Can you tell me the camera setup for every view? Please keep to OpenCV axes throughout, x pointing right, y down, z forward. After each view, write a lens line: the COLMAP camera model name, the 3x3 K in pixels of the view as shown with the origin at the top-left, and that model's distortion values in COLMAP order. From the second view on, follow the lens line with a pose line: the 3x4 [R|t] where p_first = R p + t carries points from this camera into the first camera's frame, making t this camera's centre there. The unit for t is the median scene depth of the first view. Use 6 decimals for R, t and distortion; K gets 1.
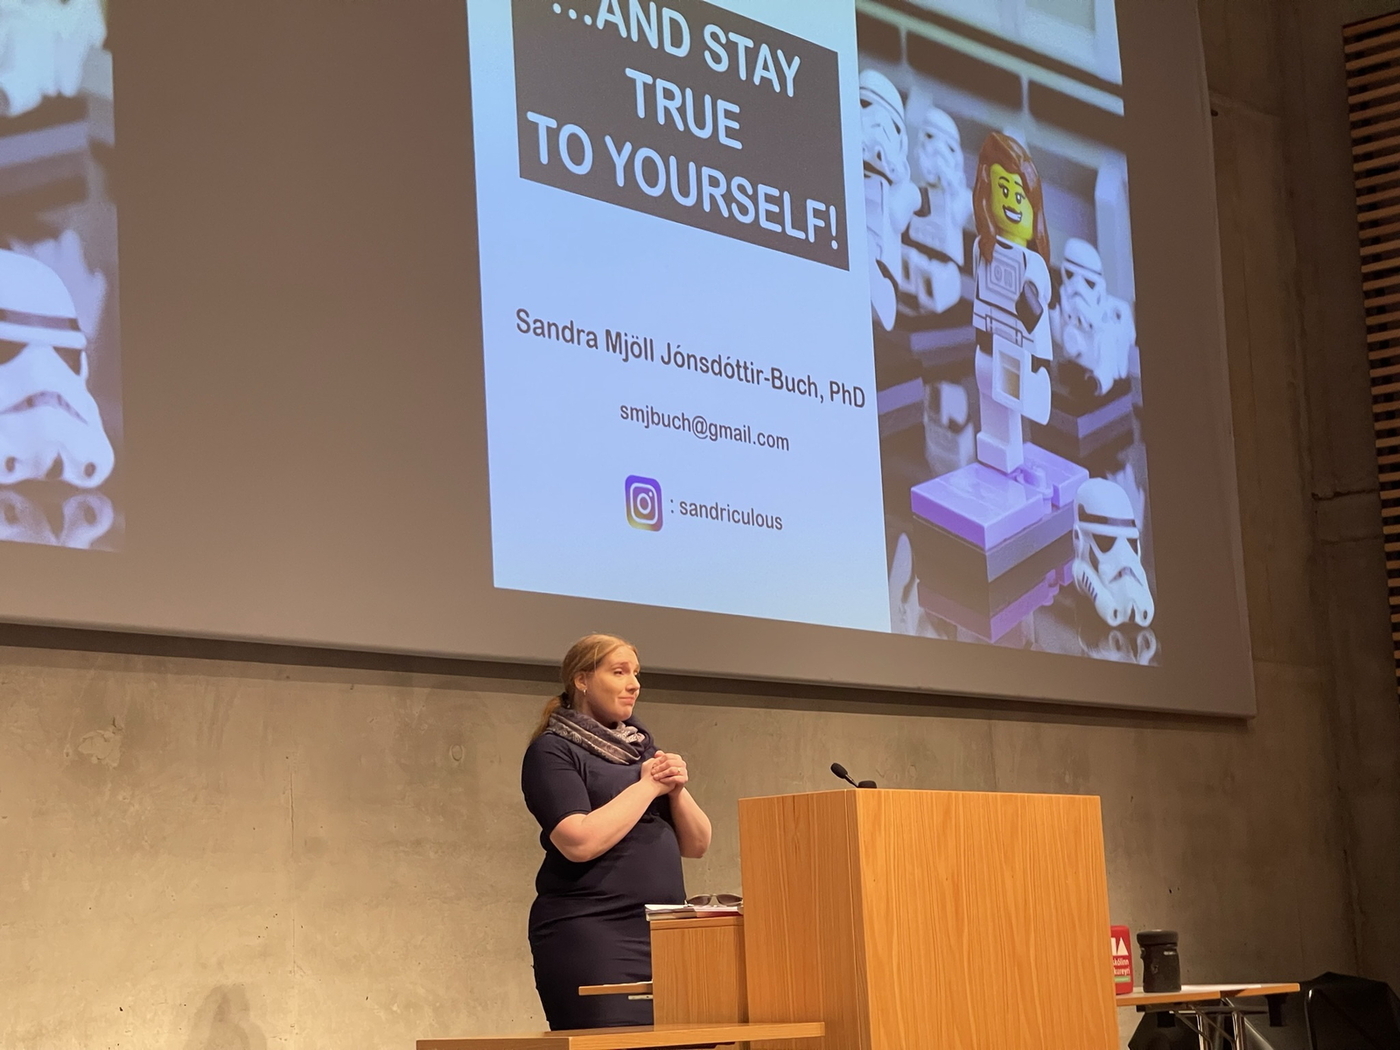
lens RADIAL K [[2613.1, 0, 706.4], [0, 2613.1, 530.0], [0, 0, 1]] dist [0.230983, 0.000000]
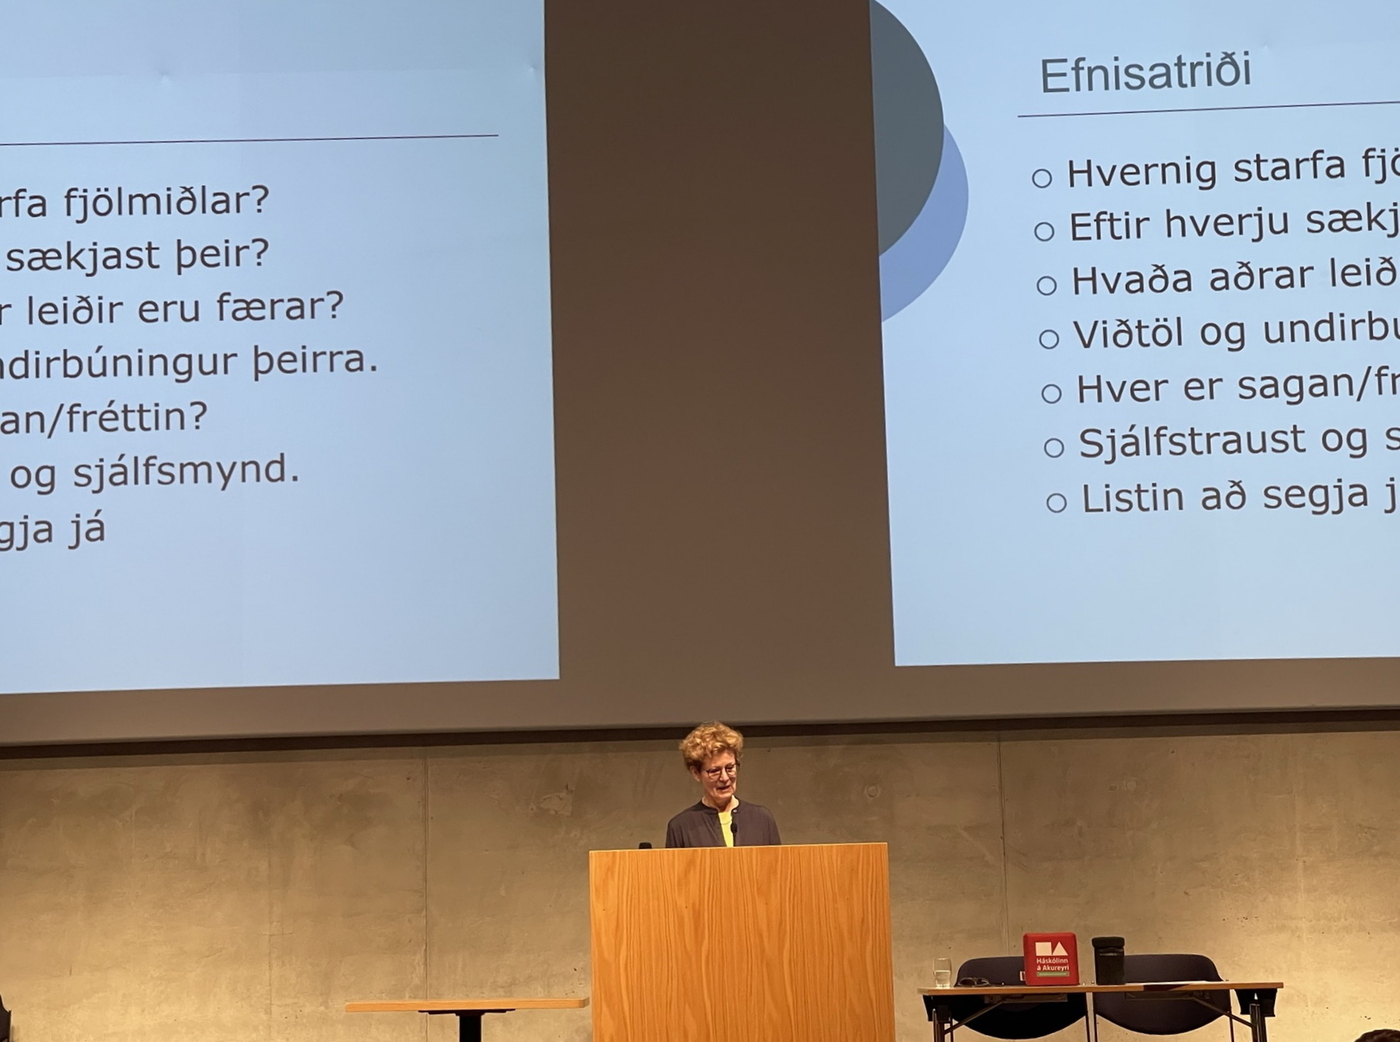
lens RADIAL K [[3088.8, 0, 703.2], [0, 3088.8, 521.7], [0, 0, 1]] dist [0.272897, 0.000000]
pose [[0.636977, -0.079587, -0.766764, 1.232204], [0.120127, 0.992753, -0.003250, -0.066694], [0.761466, -0.090038, 0.641921, -0.096699]]
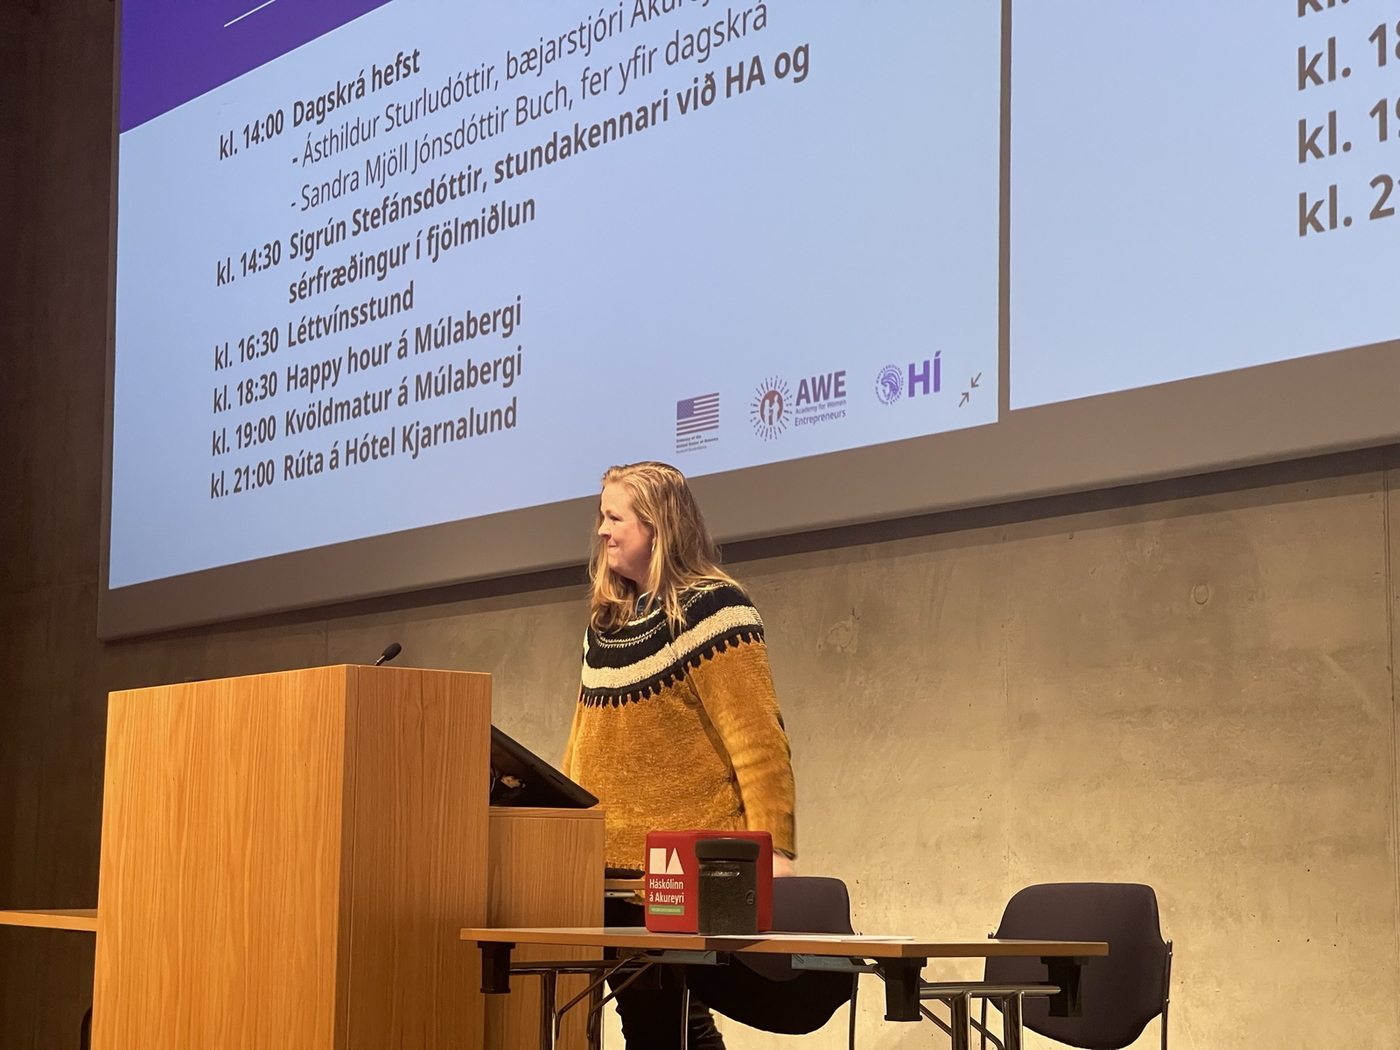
lens RADIAL K [[2613.1, 0, 656.0], [0, 2613.1, 525.9], [0, 0, 1]] dist [0.230983, 0.000000]
pose [[-0.236567, -0.086306, -0.967774, 0.798576], [0.153366, 0.980243, -0.124907, 0.156074], [0.959435, -0.177972, -0.218657, 1.150357]]
